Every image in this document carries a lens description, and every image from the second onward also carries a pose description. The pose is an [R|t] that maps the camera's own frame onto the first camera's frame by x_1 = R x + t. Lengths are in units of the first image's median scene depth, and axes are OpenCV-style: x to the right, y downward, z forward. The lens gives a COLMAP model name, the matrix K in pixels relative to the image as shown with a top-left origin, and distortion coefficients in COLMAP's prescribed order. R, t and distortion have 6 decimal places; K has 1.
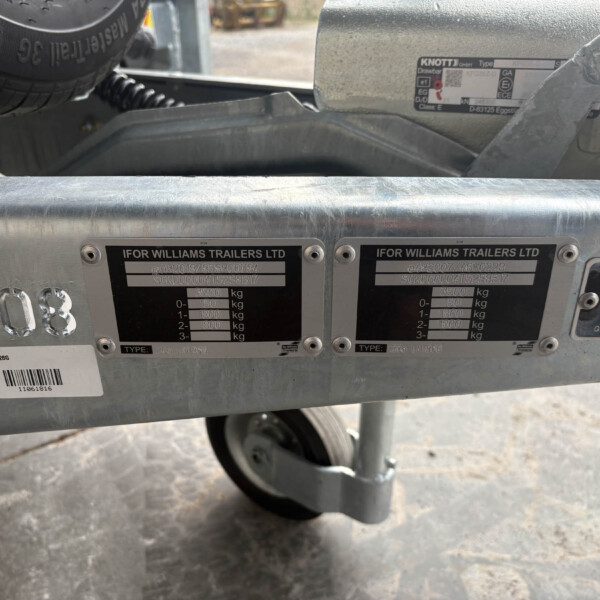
lens RADIAL K [[611.8, 0, 299.7], [0, 611.8, 291.6], [0, 0, 1]] dist [0.013919, 0.004517]
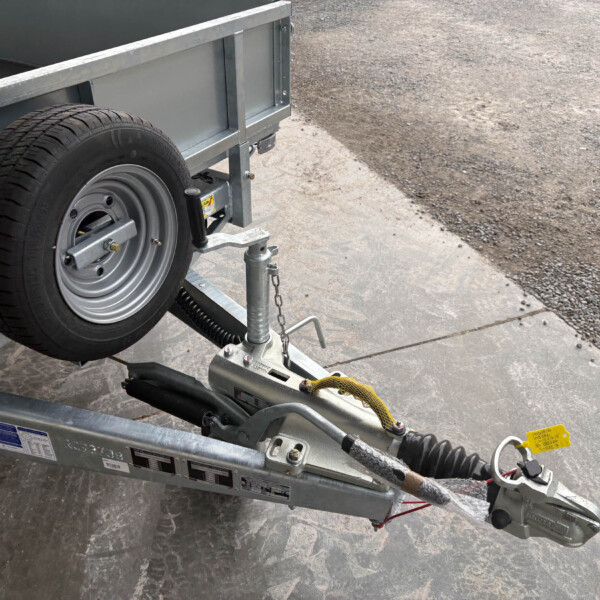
lens RADIAL K [[611.8, 0, 299.7], [0, 611.8, 291.6], [0, 0, 1]] dist [0.013919, 0.004517]
pose [[0.967058, 0.173195, -0.186553, 0.585300], [-0.136124, 0.971121, 0.195943, -0.871407], [0.215102, -0.164094, 0.962707, -1.091848]]
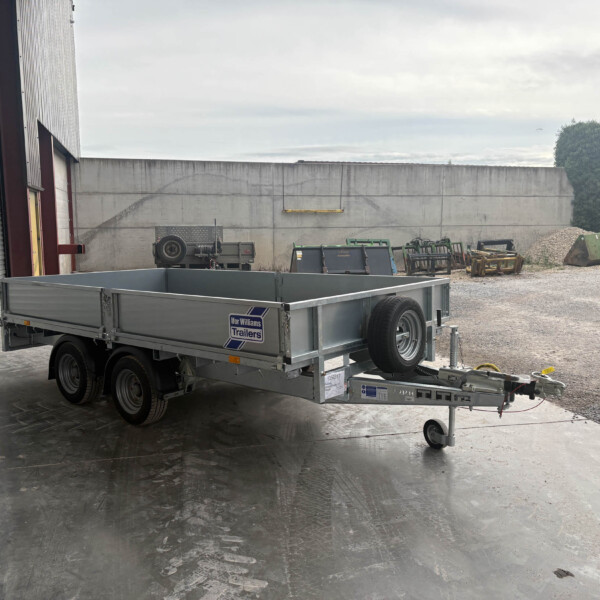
lens RADIAL K [[616.3, 0, 300.0], [0, 616.3, 300.0], [0, 0, 1]] dist [0.036135, -0.028174]
pose [[0.916489, 0.044326, -0.397597, 1.089553], [-0.162512, 0.949400, -0.268757, 0.882432], [0.365566, 0.310926, 0.877318, -5.134908]]
